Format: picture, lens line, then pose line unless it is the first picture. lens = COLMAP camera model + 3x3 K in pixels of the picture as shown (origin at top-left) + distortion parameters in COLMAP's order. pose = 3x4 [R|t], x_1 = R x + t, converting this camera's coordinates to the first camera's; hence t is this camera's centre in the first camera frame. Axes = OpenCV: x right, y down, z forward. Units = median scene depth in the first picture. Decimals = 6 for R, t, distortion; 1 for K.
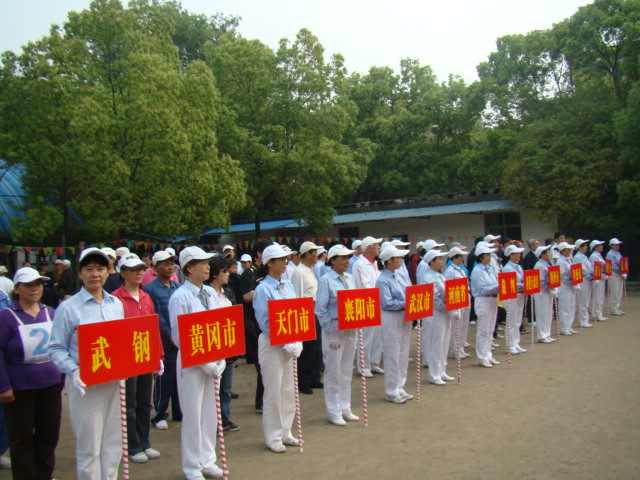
lens RADIAL K [[540.4, 0, 320.0], [0, 540.4, 240.0], [0, 0, 1]] dist [-0.062762, -0.010328]
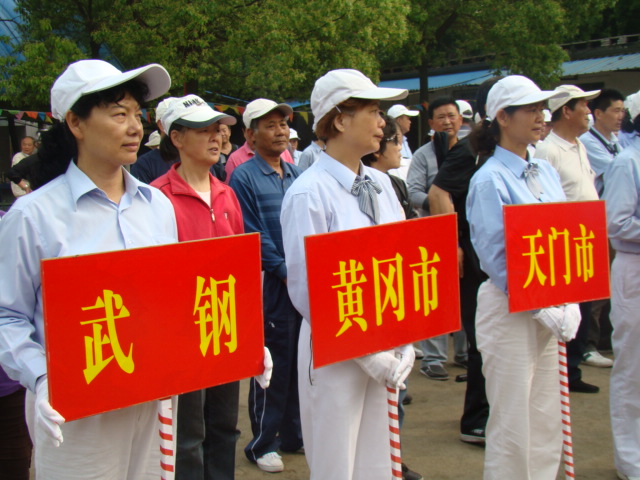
lens RADIAL K [[937.7, 0, 320.0], [0, 937.7, 240.0], [0, 0, 1]] dist [0.065939, 0.037053]
pose [[0.975179, 0.025358, -0.219962, -0.092334], [0.005636, 0.990256, 0.139145, 0.042215], [0.221347, -0.136931, 0.965534, 0.303650]]
